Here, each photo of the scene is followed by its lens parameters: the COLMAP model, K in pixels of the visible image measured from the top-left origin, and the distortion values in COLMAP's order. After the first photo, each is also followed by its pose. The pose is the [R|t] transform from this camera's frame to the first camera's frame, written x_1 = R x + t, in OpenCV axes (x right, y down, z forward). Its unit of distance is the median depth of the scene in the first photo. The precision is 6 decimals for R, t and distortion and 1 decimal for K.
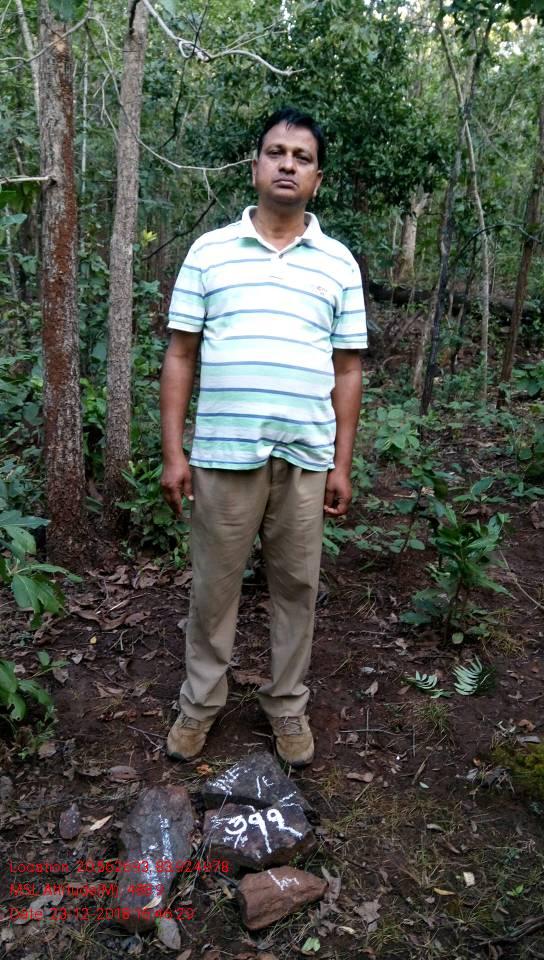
lens RADIAL K [[705.2, 0, 270.7], [0, 705.2, 479.1], [0, 0, 1]] dist [0.092888, -0.151206]
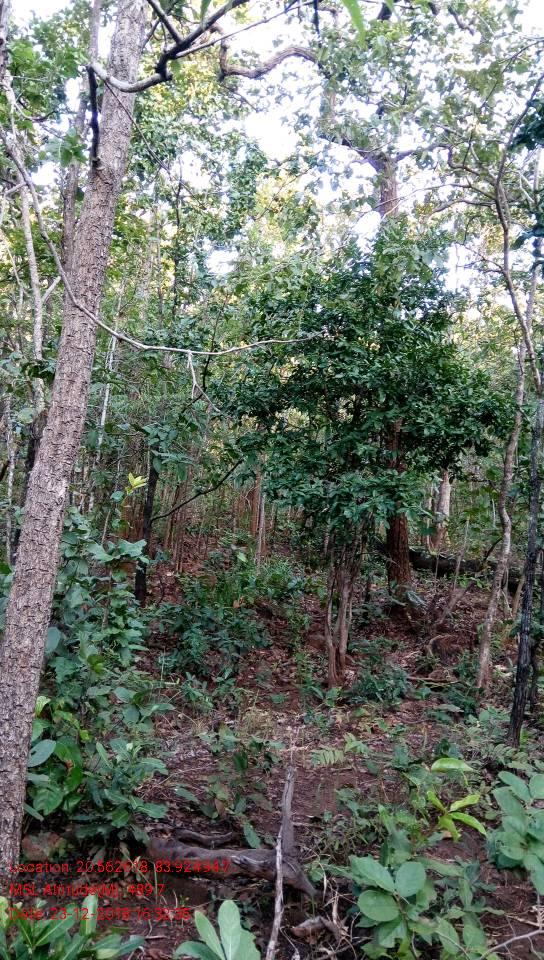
lens RADIAL K [[705.2, 0, 270.7], [0, 705.2, 479.1], [0, 0, 1]] dist [0.092888, -0.151206]
pose [[0.998595, 0.031952, -0.042276, -0.003983], [-0.044840, 0.934646, -0.352741, -0.151553], [0.028243, 0.354141, 0.934765, 0.526068]]
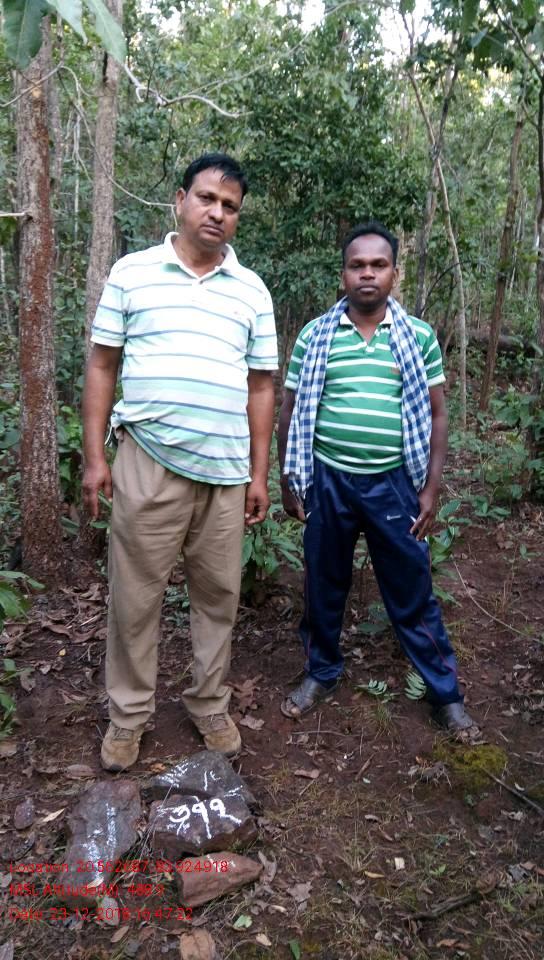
lens RADIAL K [[701.5, 0, 271.8], [0, 701.5, 484.0], [0, 0, 1]] dist [0.099434, -0.164612]
pose [[0.999987, -0.003052, 0.004034, 0.050110], [0.003222, 0.999081, -0.042745, 0.026079], [-0.003899, 0.042758, 0.999078, -0.040959]]
